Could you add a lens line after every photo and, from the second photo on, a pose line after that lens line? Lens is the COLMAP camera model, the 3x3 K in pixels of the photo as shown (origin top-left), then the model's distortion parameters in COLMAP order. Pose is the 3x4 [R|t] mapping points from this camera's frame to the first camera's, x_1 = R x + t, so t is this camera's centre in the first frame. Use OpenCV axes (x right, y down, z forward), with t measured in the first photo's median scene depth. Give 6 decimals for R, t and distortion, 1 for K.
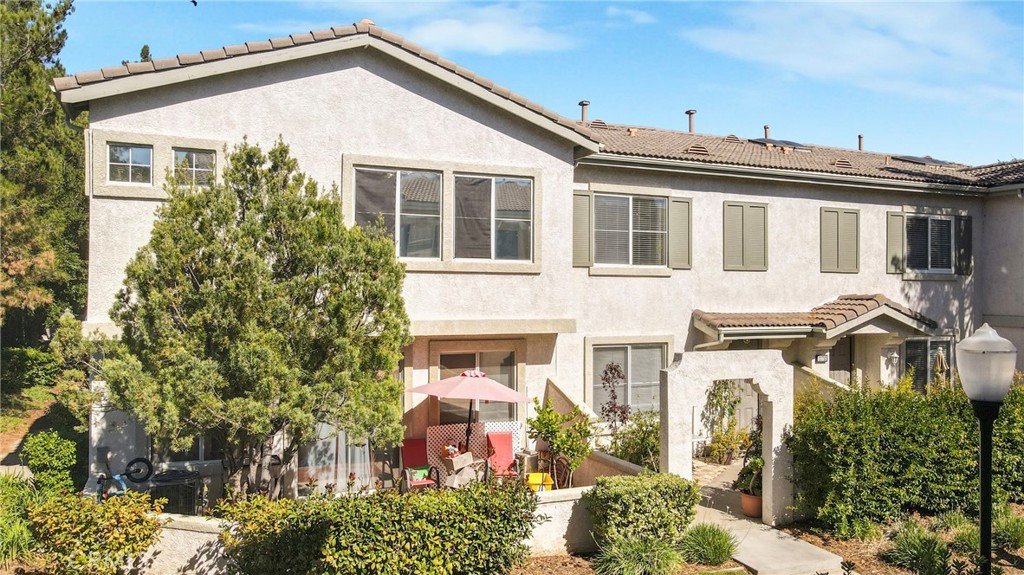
lens RADIAL K [[729.3, 0, 512.0], [0, 729.3, 287.5], [0, 0, 1]] dist [-0.006884, -0.001497]
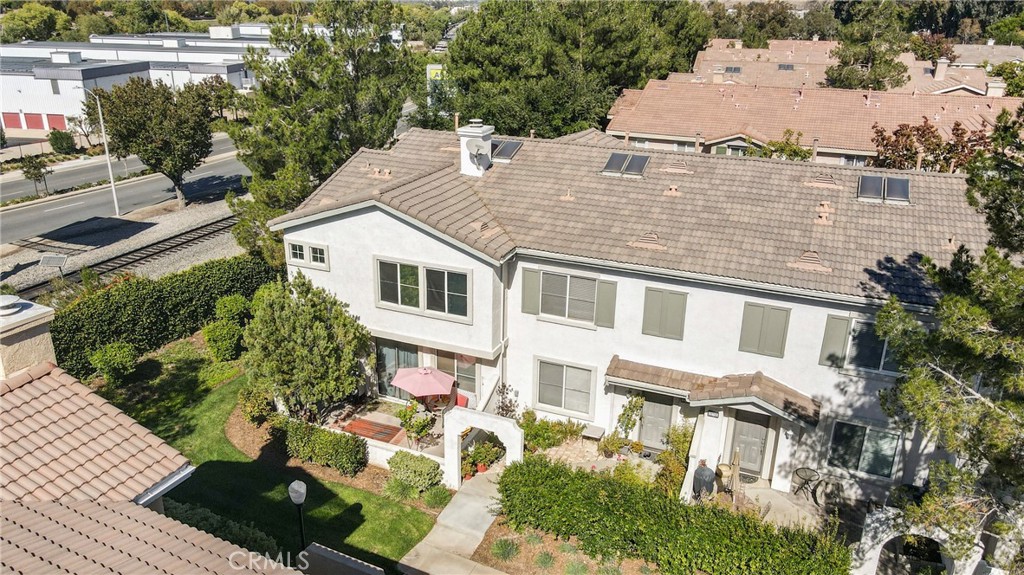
lens RADIAL K [[729.3, 0, 512.0], [0, 729.3, 287.5], [0, 0, 1]] dist [-0.006884, -0.001497]
pose [[0.693735, 0.258925, -0.672079, 1.264626], [-0.012347, 0.937282, 0.348352, -0.717494], [0.720124, -0.233366, 0.653422, -0.059119]]
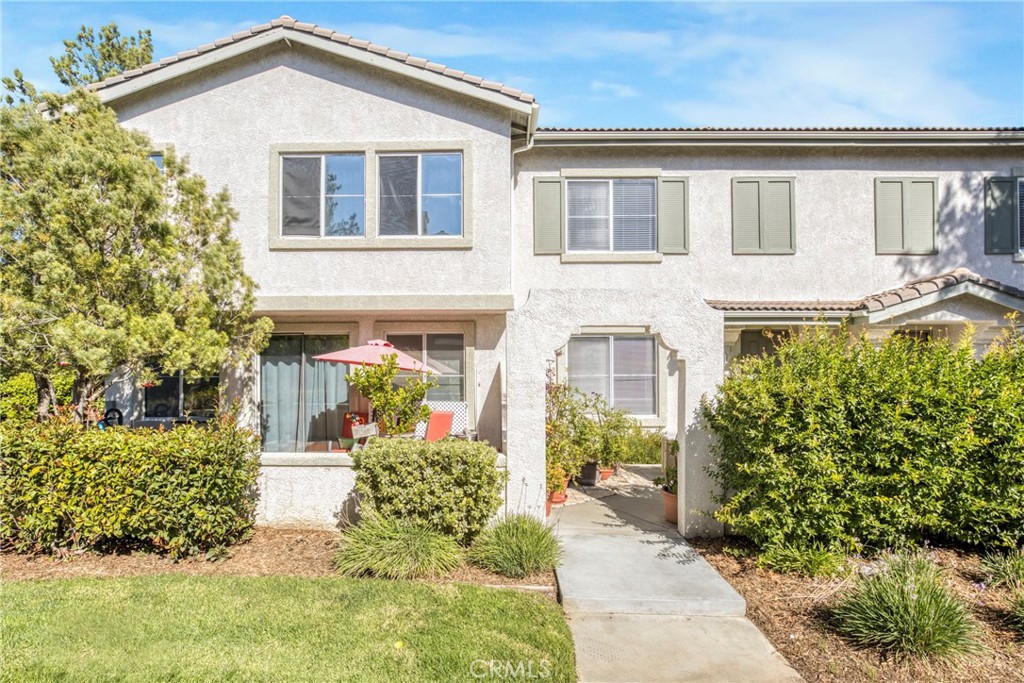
lens RADIAL K [[463.1, 0, 508.9], [0, 463.1, 369.2], [0, 0, 1]] dist [-0.019582, -0.000067]
pose [[0.912600, -0.009450, -0.408744, 0.334363], [0.010873, 0.999940, 0.001157, 0.141815], [0.408708, -0.005500, 0.912649, 0.457961]]
